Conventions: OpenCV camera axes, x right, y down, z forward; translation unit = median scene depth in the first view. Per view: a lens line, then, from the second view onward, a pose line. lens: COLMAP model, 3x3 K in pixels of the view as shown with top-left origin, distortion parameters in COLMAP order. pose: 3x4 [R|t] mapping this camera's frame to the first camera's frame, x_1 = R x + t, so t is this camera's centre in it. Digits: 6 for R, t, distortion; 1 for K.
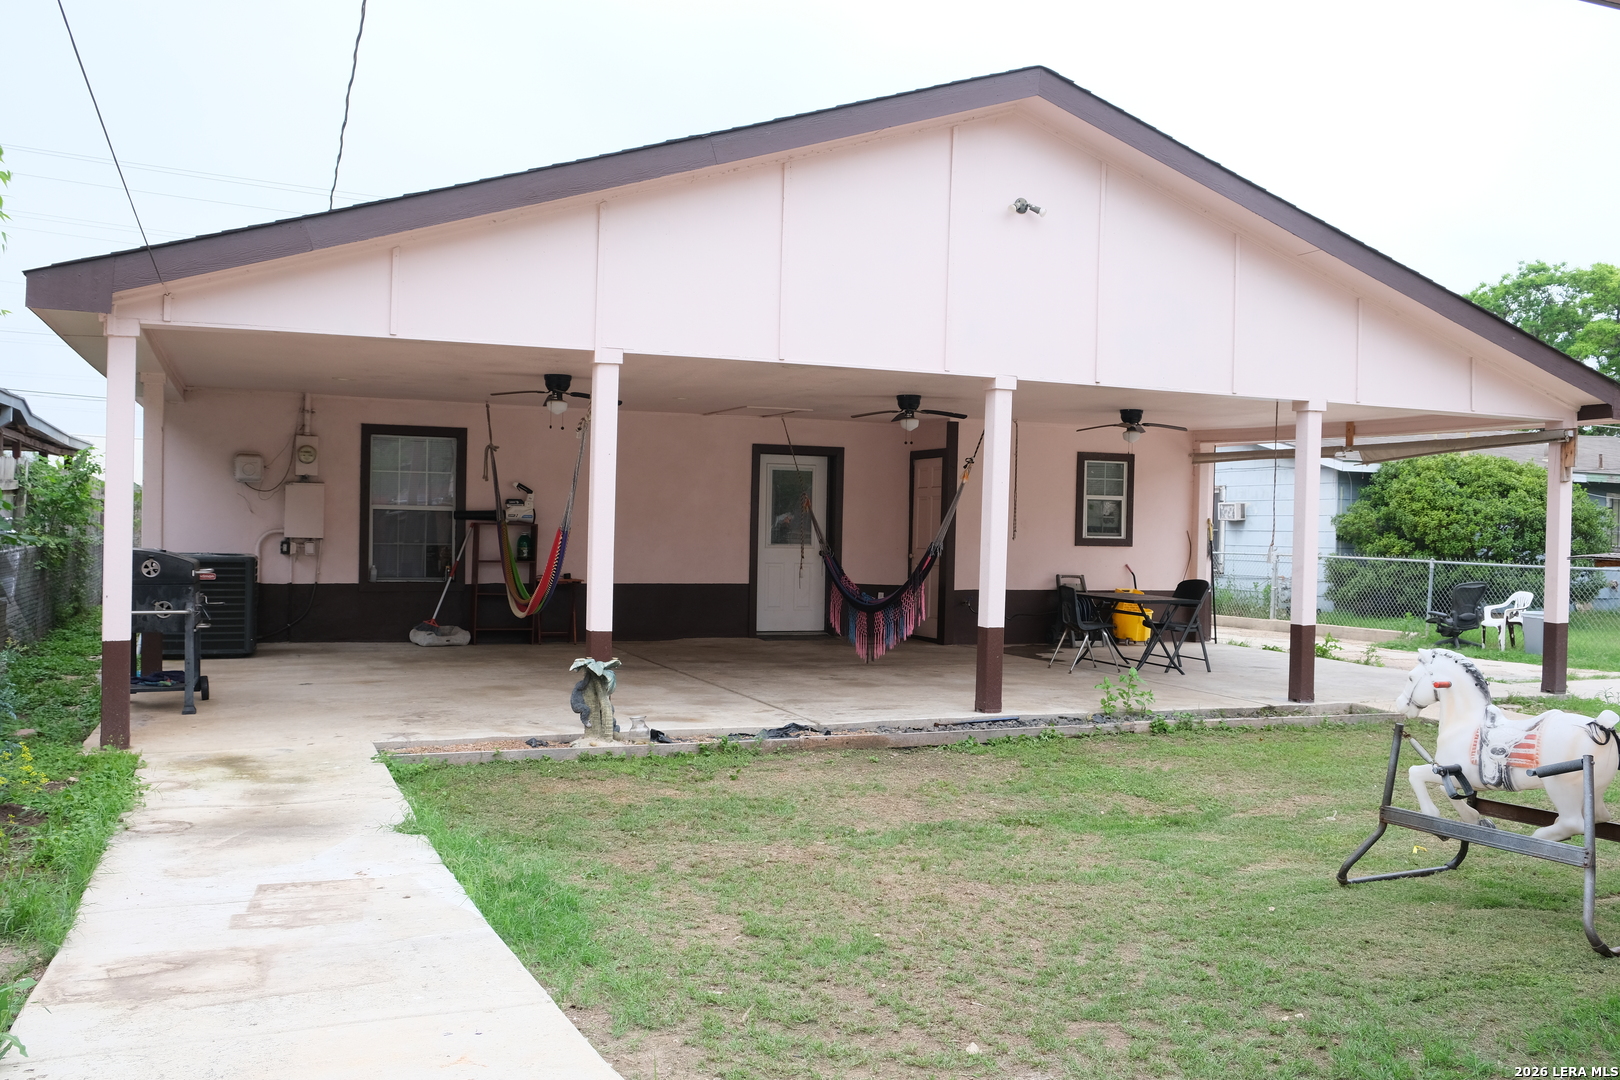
lens RADIAL K [[1351.4, 0, 810.0], [0, 1351.4, 540.0], [0, 0, 1]] dist [-0.051286, -0.000025]
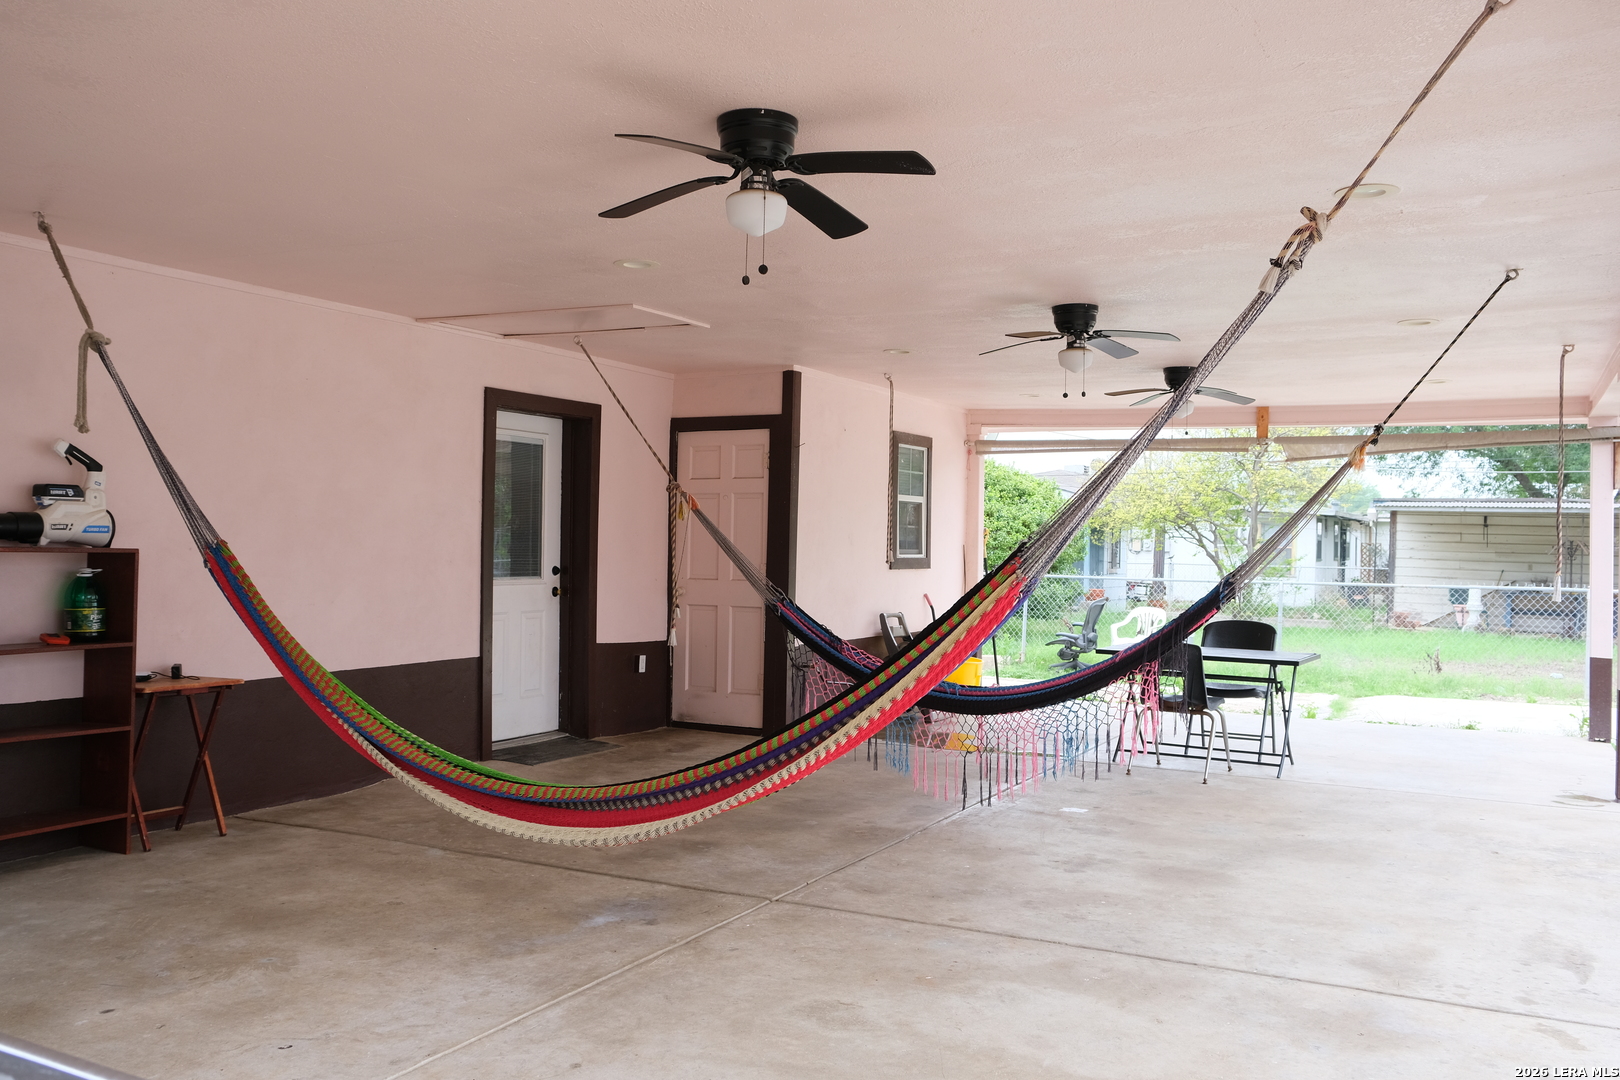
lens RADIAL K [[1351.4, 0, 810.0], [0, 1351.4, 540.0], [0, 0, 1]] dist [-0.051286, -0.000025]
pose [[0.763820, -0.006870, 0.645392, -0.275269], [0.006851, 0.999973, 0.002537, -0.012647], [-0.645393, 0.002484, 0.763847, 0.513405]]
